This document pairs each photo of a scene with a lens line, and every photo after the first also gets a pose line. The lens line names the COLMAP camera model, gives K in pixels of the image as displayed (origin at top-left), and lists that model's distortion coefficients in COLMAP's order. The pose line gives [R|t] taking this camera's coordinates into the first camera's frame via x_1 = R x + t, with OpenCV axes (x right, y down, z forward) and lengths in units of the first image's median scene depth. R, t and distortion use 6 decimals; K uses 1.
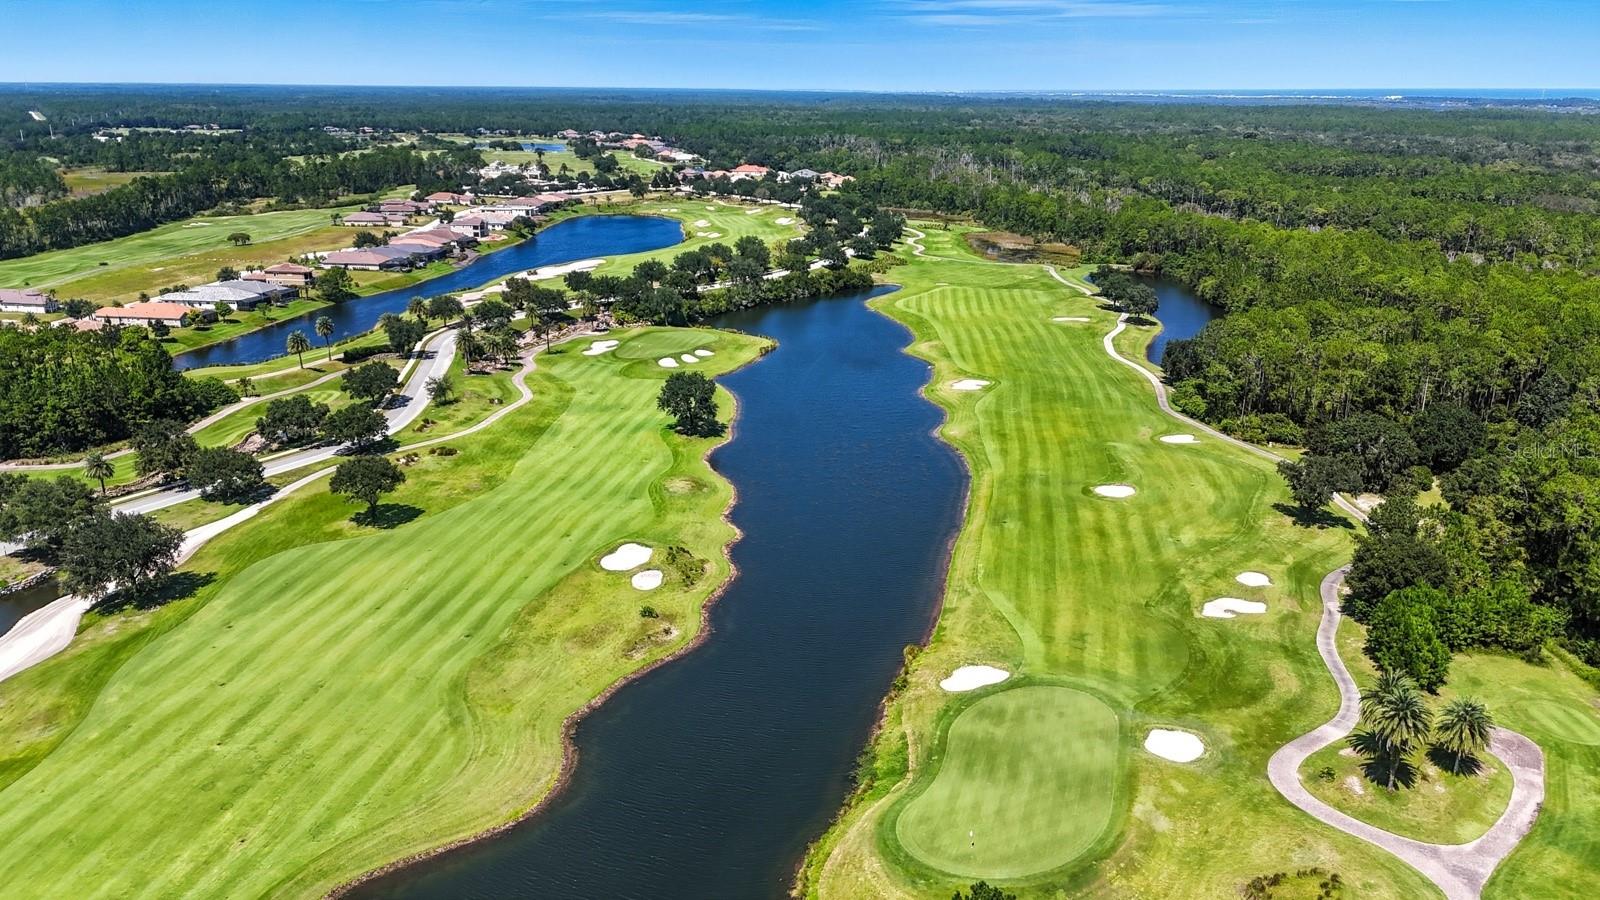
lens RADIAL K [[1122.6, 0, 800.0], [0, 1122.6, 450.0], [0, 0, 1]] dist [0.022493, -0.023608]
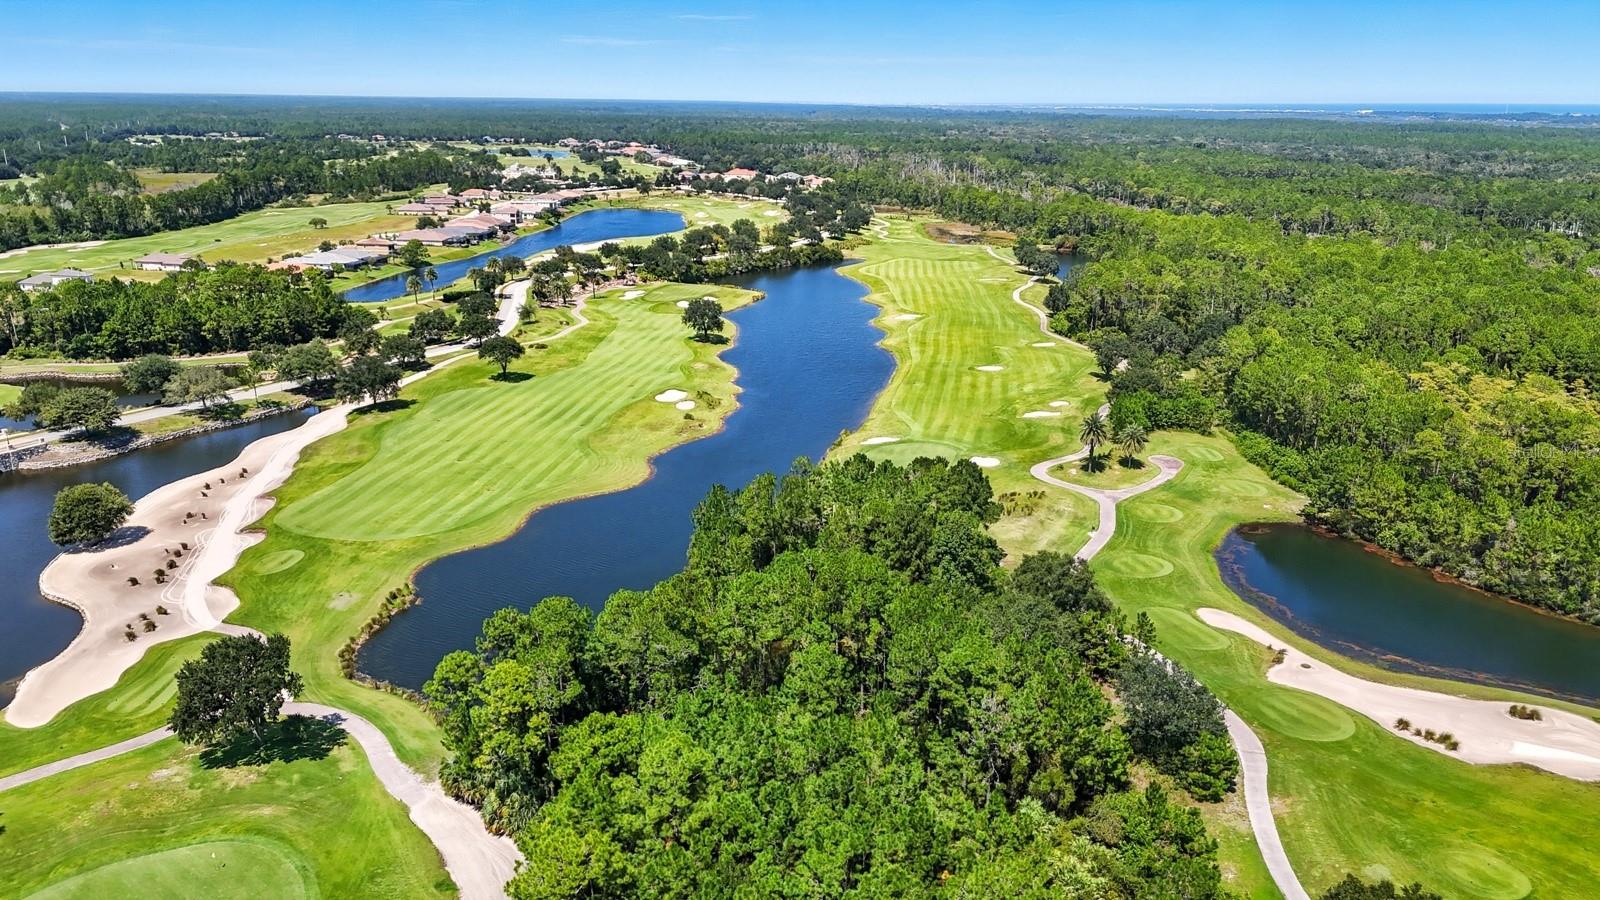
lens RADIAL K [[1122.6, 0, 800.0], [0, 1122.6, 450.0], [0, 0, 1]] dist [0.022493, -0.023608]
pose [[0.999936, 0.000642, 0.011277, 0.002879], [-0.000533, 0.999953, -0.009660, 0.055879], [-0.011283, 0.009653, 0.999890, -0.174131]]
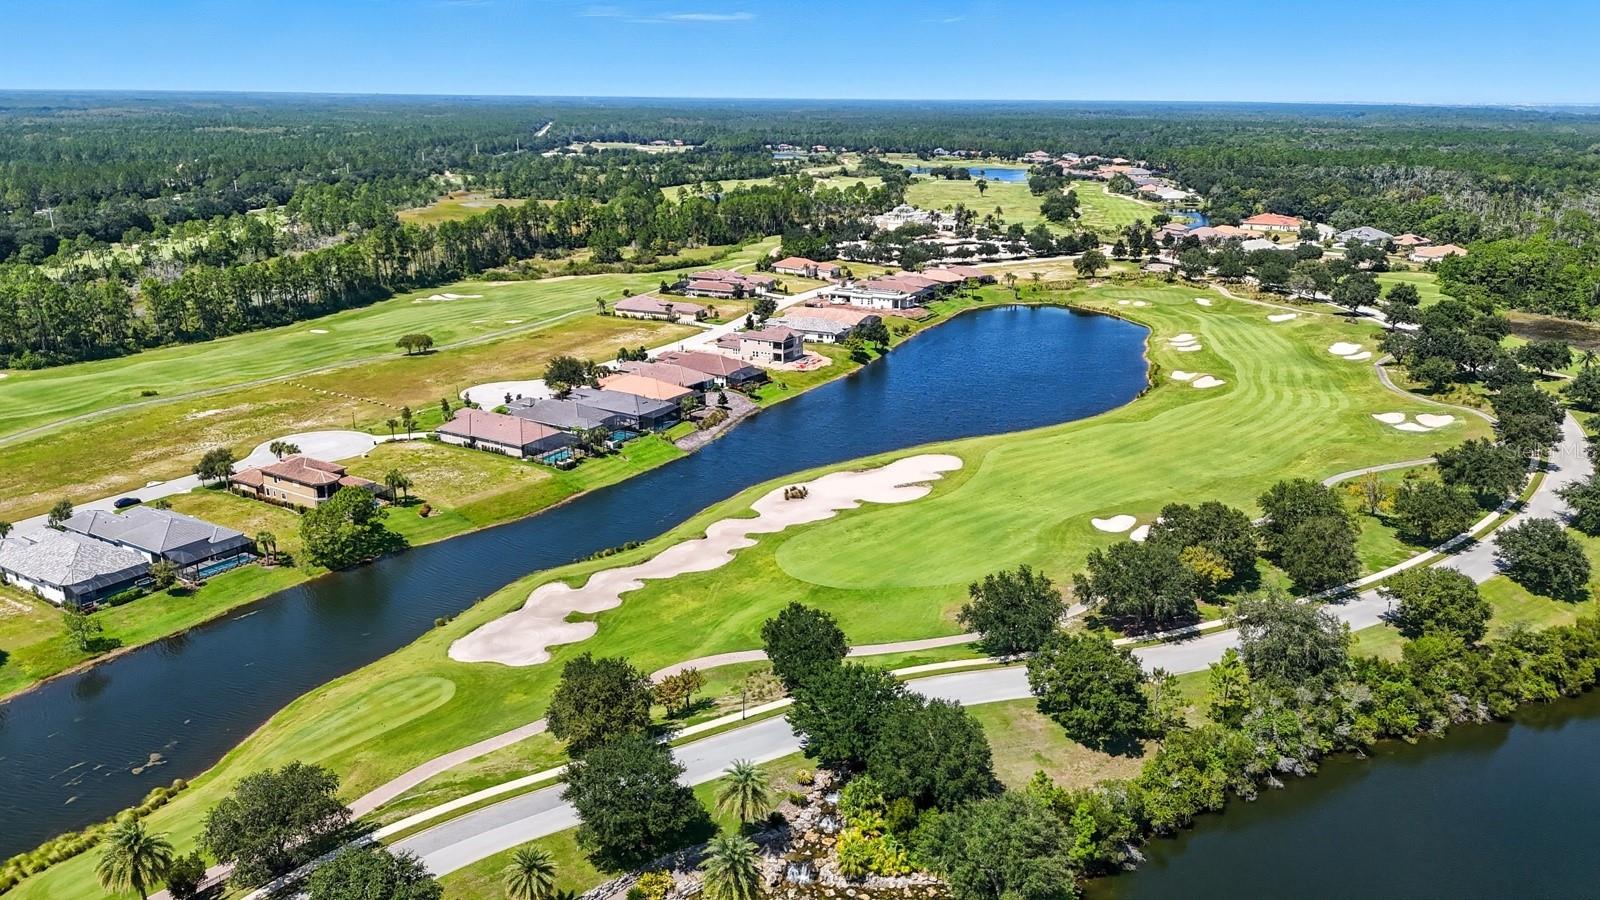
lens RADIAL K [[1122.6, 0, 800.0], [0, 1122.6, 450.0], [0, 0, 1]] dist [0.022493, -0.023608]
pose [[0.914889, 0.117497, -0.386229, -0.041172], [-0.121652, 0.992477, 0.013760, -0.137582], [0.384940, 0.034397, 0.922301, 0.421432]]
